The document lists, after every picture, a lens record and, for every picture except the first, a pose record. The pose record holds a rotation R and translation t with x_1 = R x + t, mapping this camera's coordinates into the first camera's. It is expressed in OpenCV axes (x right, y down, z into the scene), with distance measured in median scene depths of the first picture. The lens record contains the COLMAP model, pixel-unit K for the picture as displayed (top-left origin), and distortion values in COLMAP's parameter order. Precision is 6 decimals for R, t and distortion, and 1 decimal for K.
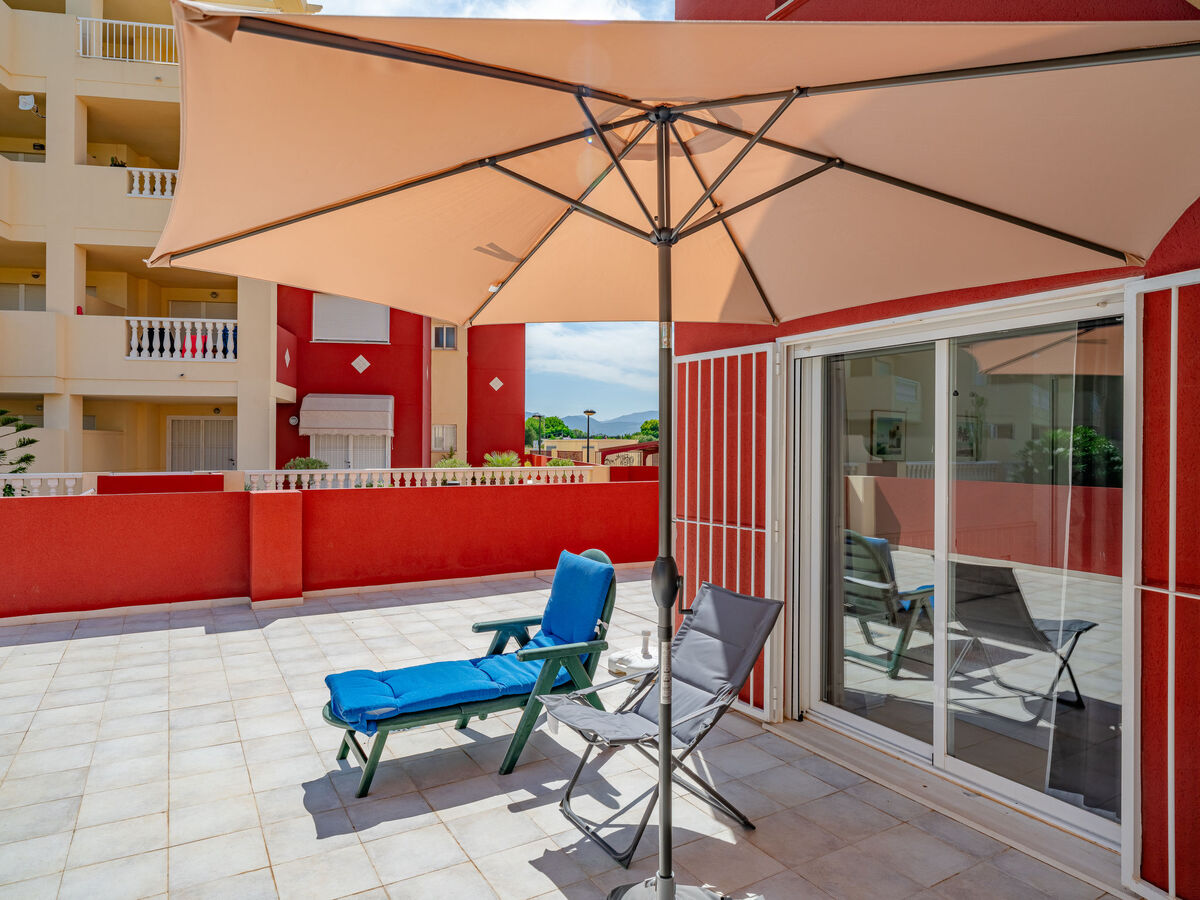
lens RADIAL K [[735.3, 0, 599.6], [0, 735.3, 455.1], [0, 0, 1]] dist [-0.004434, 0.005095]
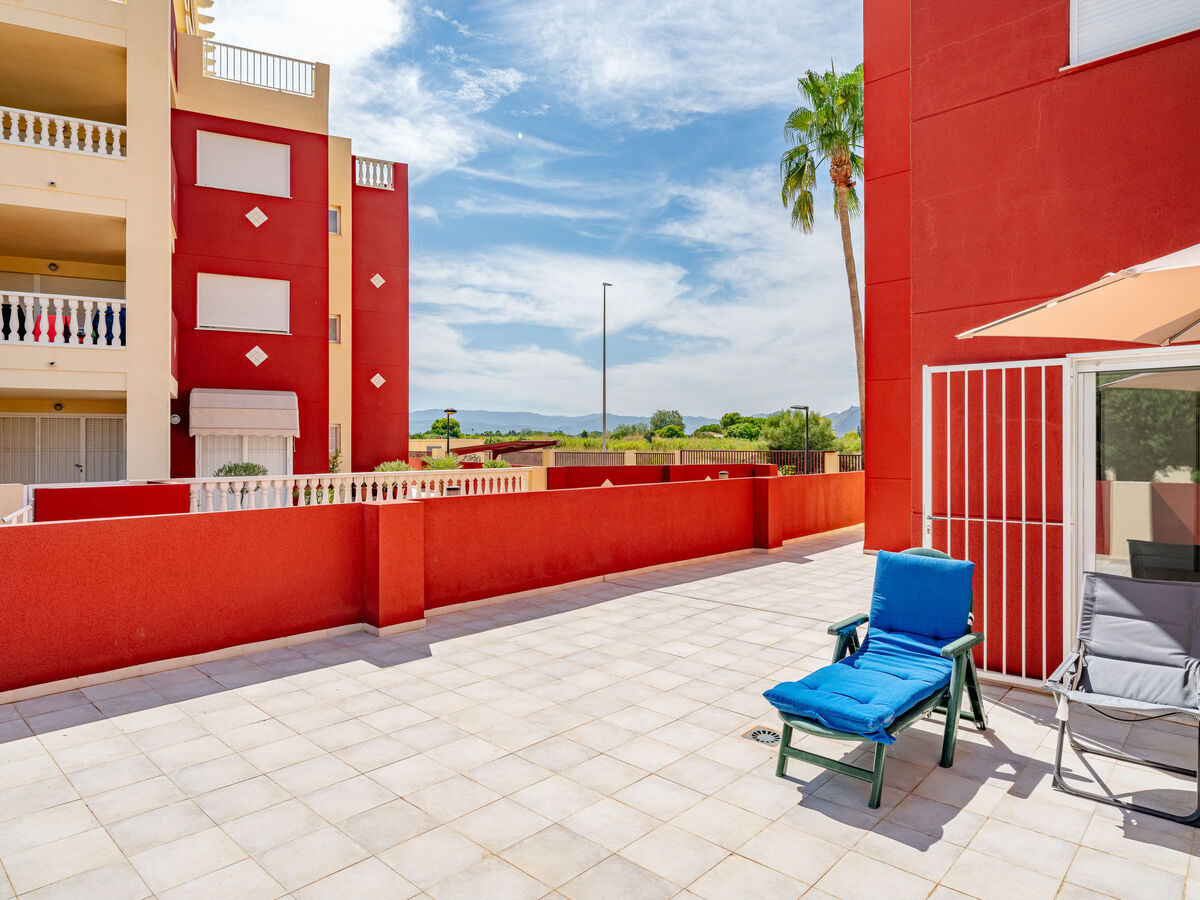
lens RADIAL K [[735.3, 0, 599.9], [0, 735.3, 438.3], [0, 0, 1]] dist [-0.004434, 0.005095]
pose [[0.955340, -0.003014, 0.295493, -0.379640], [0.009156, 0.999770, -0.019407, -0.006528], [-0.295366, 0.021246, 0.955148, 0.059936]]
